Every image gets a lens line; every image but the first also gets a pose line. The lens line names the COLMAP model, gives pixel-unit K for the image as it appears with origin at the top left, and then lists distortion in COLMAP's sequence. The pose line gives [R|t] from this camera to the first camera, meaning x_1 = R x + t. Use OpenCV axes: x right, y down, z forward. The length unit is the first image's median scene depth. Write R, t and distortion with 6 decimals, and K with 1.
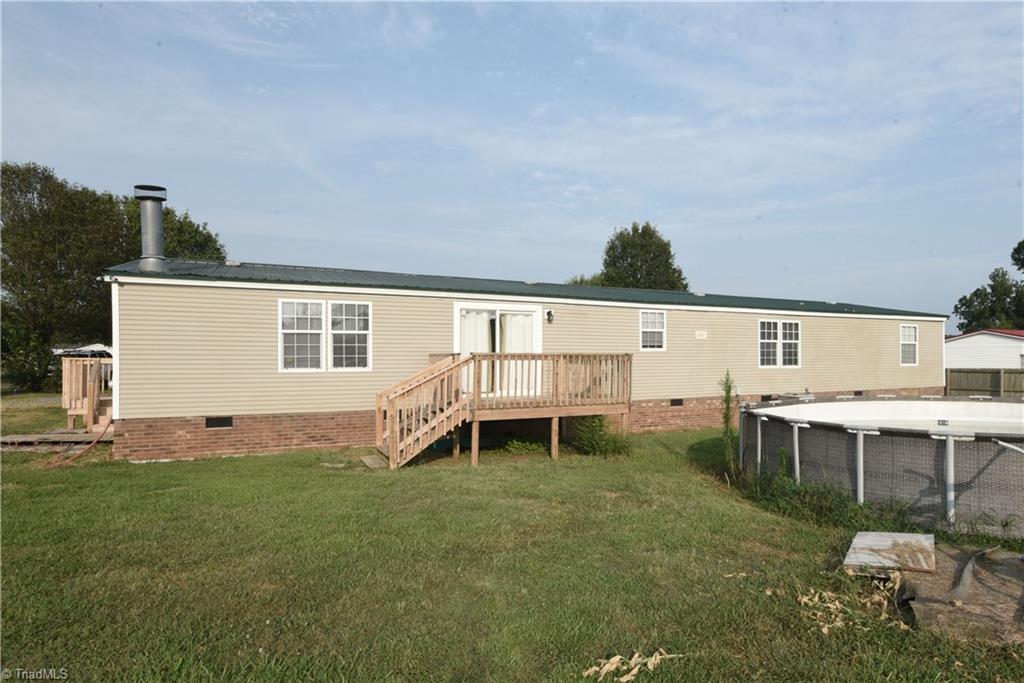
lens RADIAL K [[489.4, 0, 490.2], [0, 489.4, 346.6], [0, 0, 1]] dist [-0.004852, -0.001391]
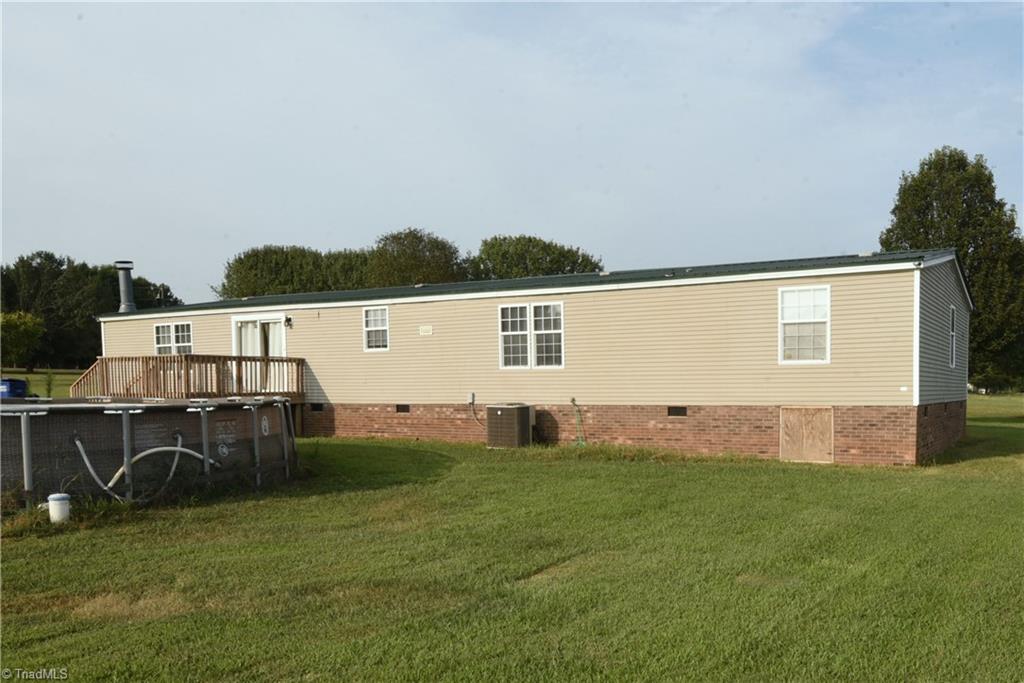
lens RADIAL K [[489.4, 0, 507.6], [0, 489.4, 346.1], [0, 0, 1]] dist [-0.004852, -0.001391]
pose [[0.760680, -0.029895, -0.648438, 1.087128], [0.034915, 0.999377, -0.005116, 0.012400], [0.648187, -0.018748, 0.761250, 0.443294]]
